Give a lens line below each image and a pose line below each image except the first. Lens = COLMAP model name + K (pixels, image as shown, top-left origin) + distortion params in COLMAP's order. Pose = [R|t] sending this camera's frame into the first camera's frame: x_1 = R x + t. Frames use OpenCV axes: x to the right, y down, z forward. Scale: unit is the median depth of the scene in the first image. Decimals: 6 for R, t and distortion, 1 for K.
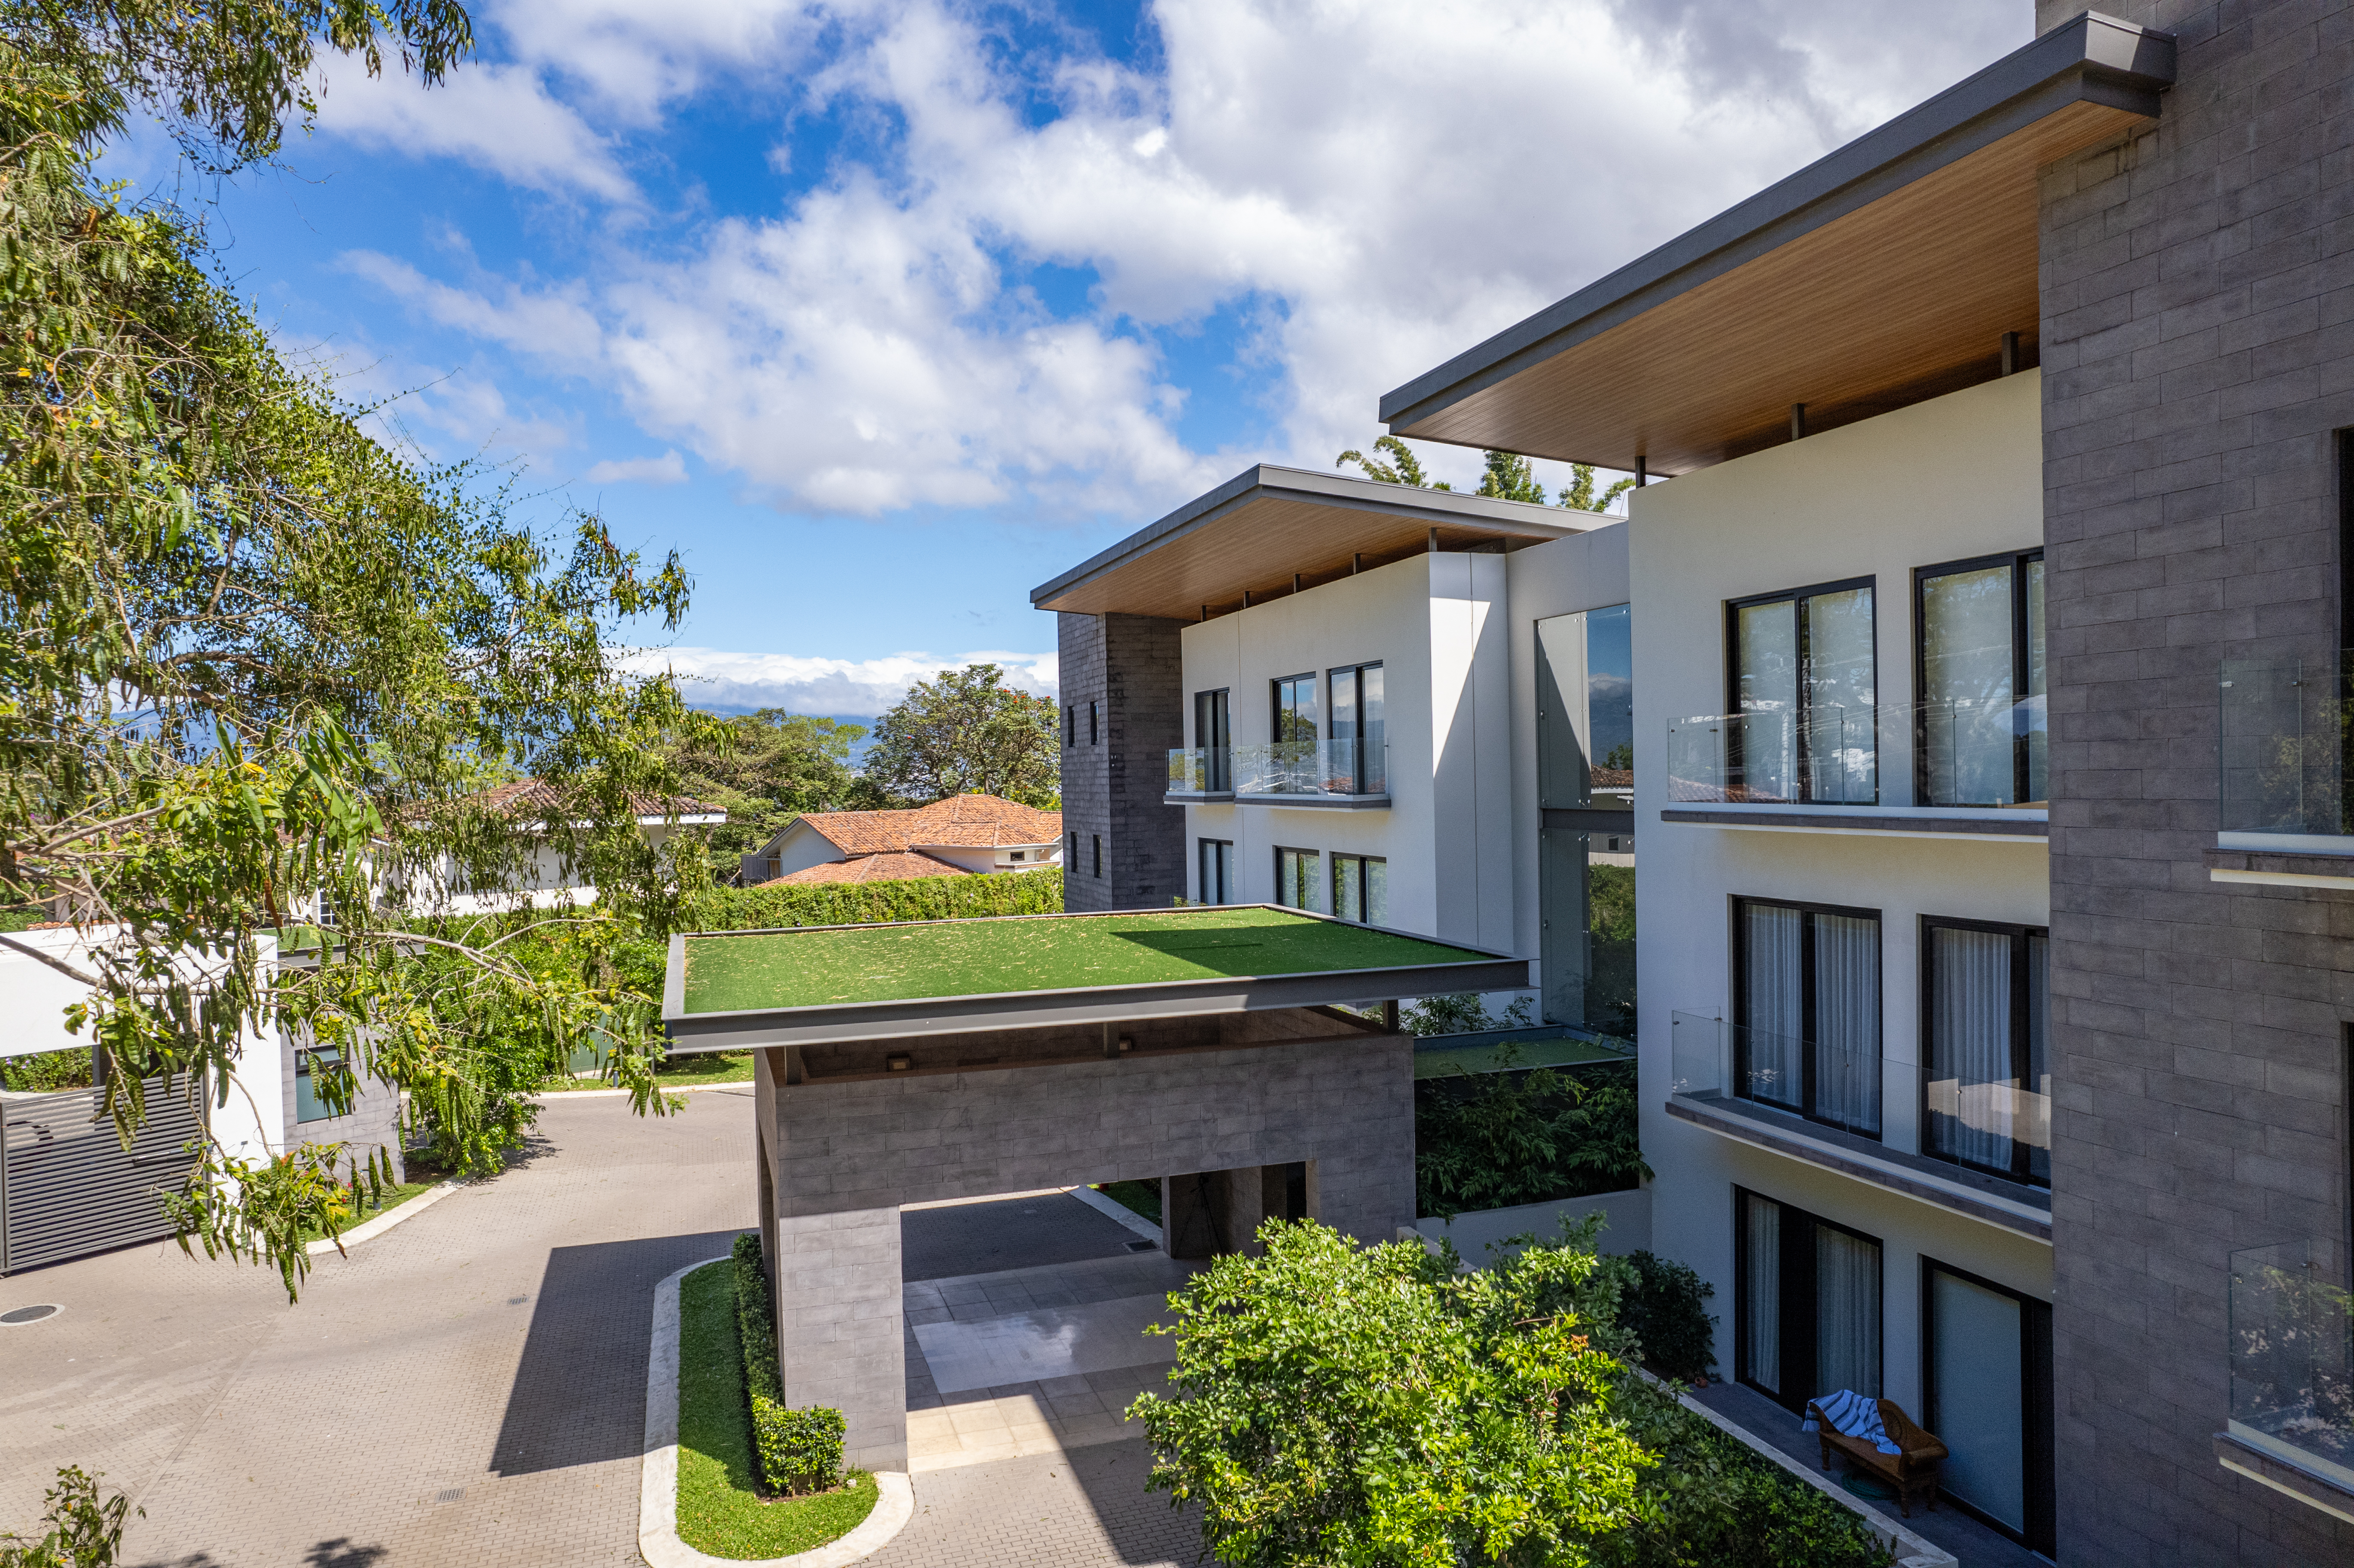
lens RADIAL K [[1461.5, 0, 1177.0], [0, 1461.5, 784.0], [0, 0, 1]] dist [-0.076295, 0.066991]
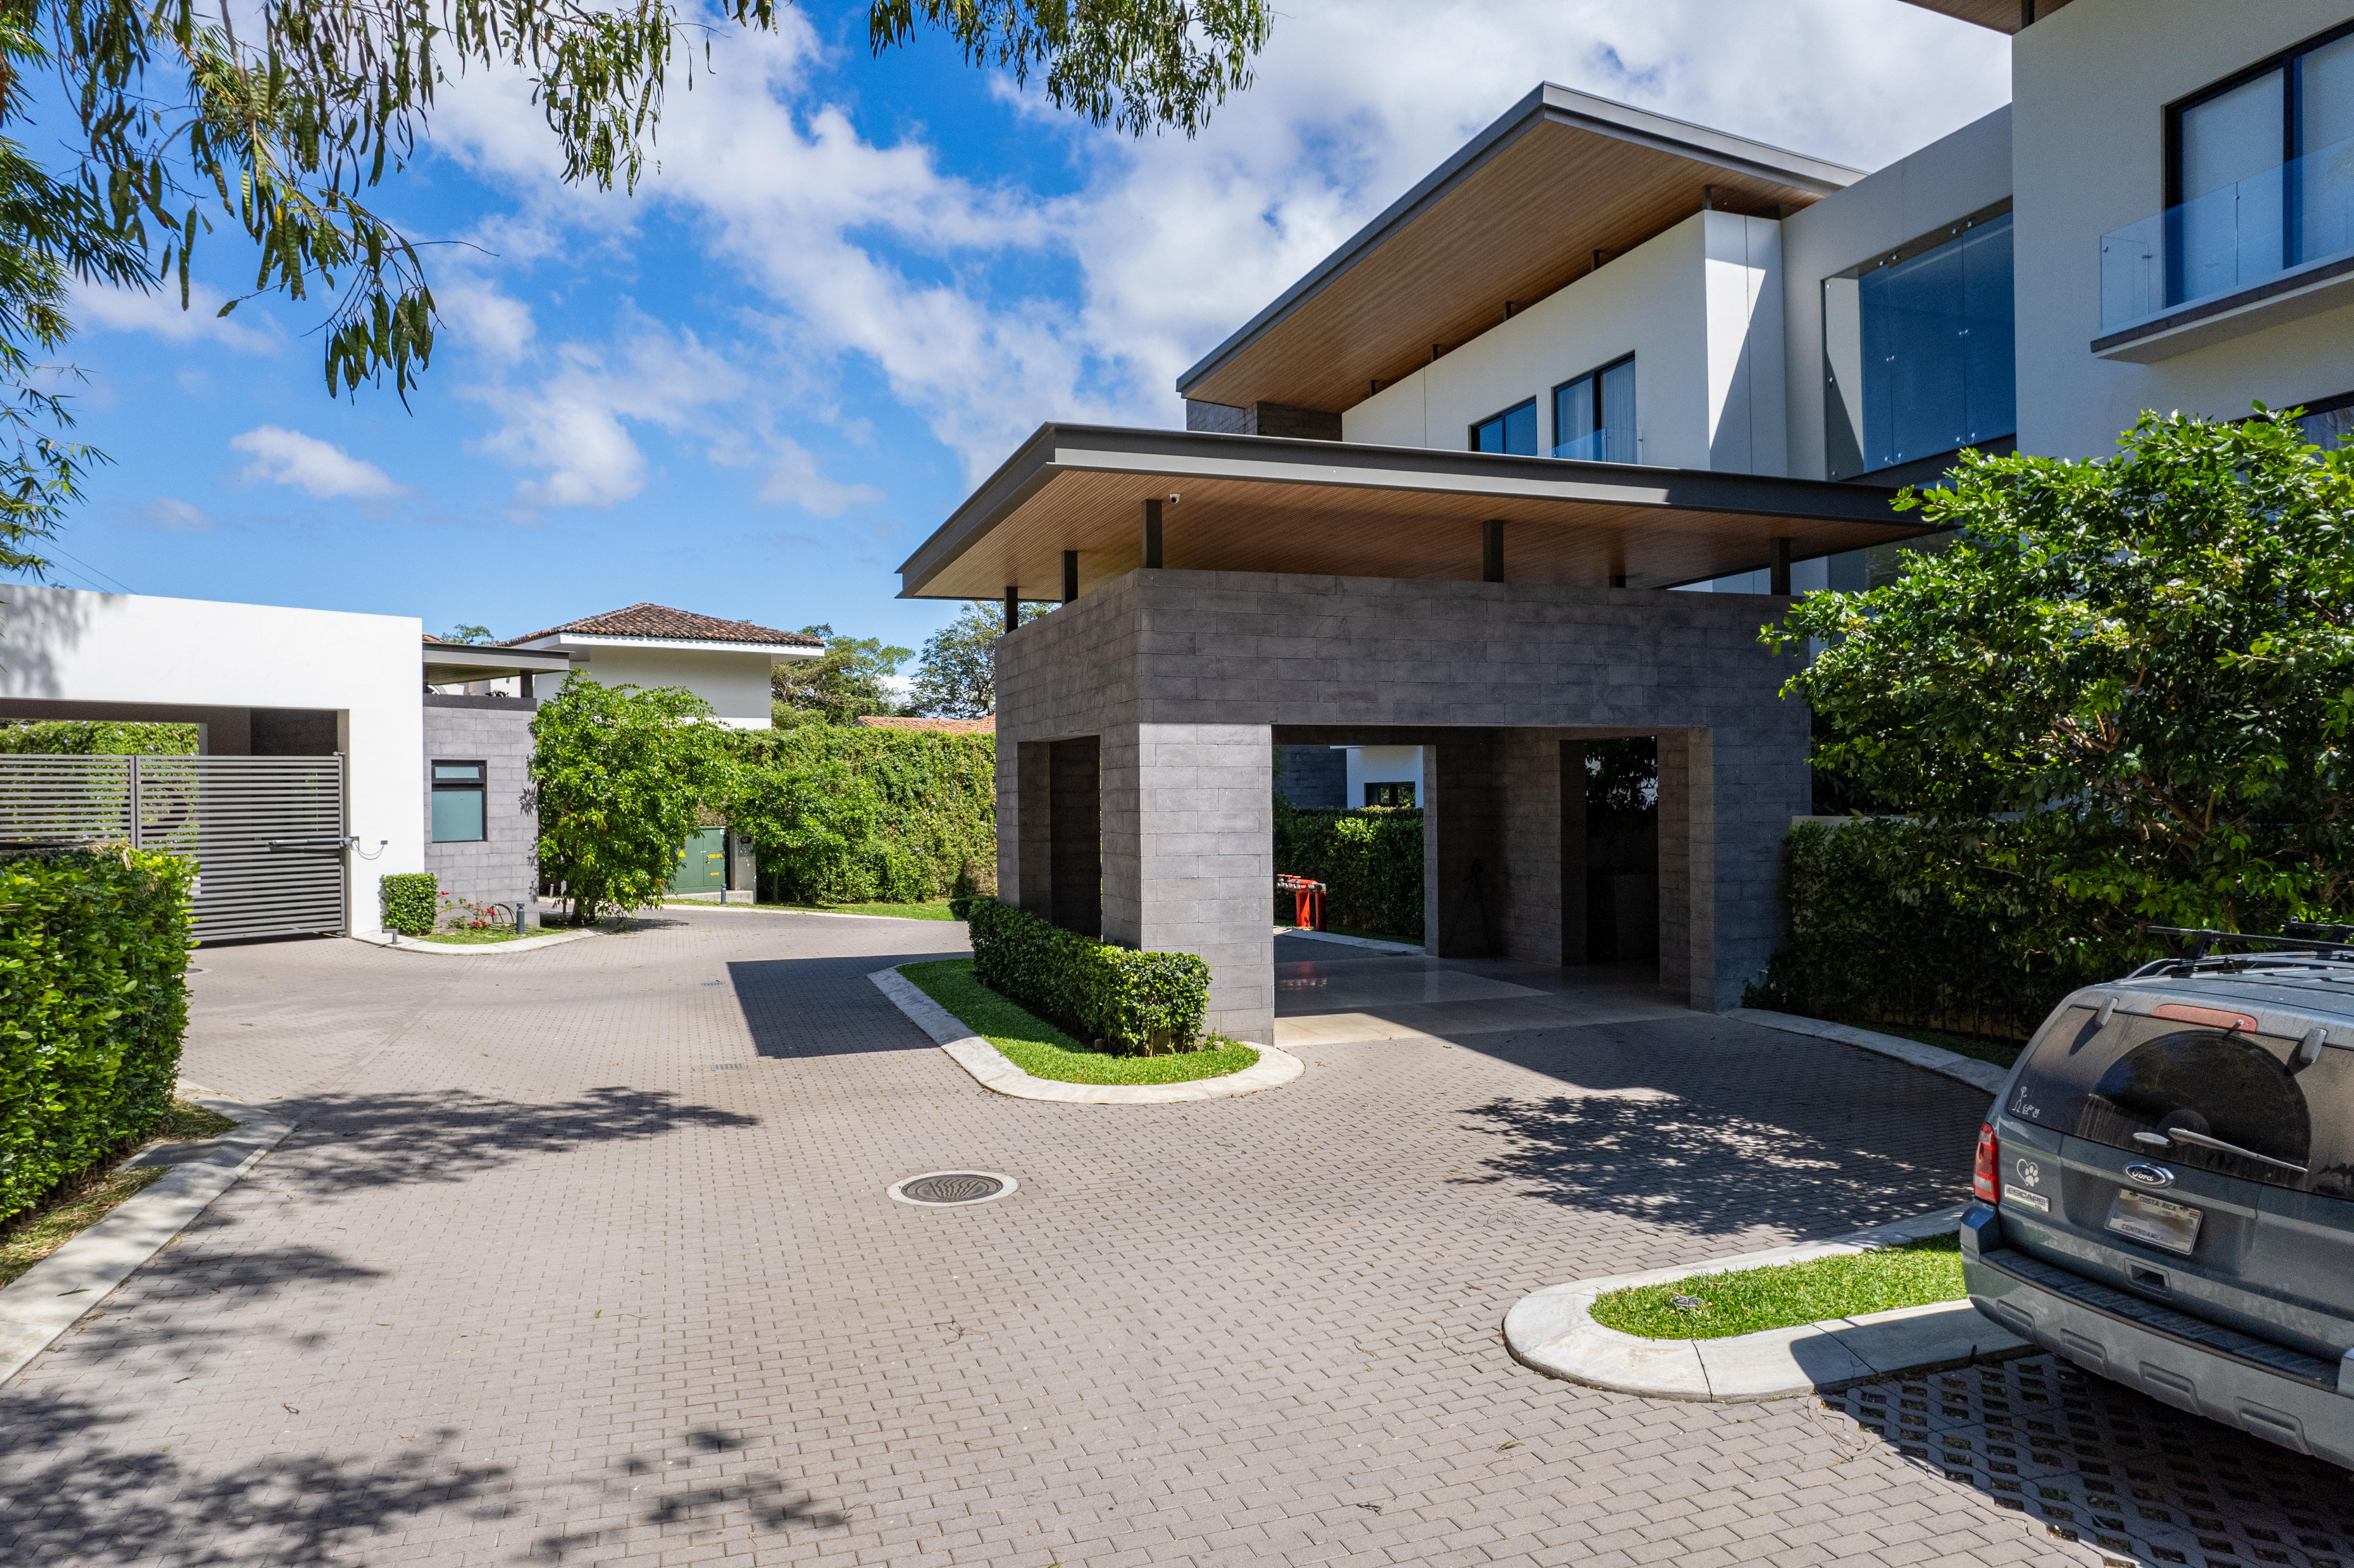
lens RADIAL K [[1461.5, 0, 1177.0], [0, 1461.5, 784.0], [0, 0, 1]] dist [-0.076295, 0.066991]
pose [[0.999913, 0.011301, 0.006862, -0.236633], [-0.011236, 0.999893, -0.009409, 0.314621], [-0.006968, 0.009331, 0.999932, 0.138863]]
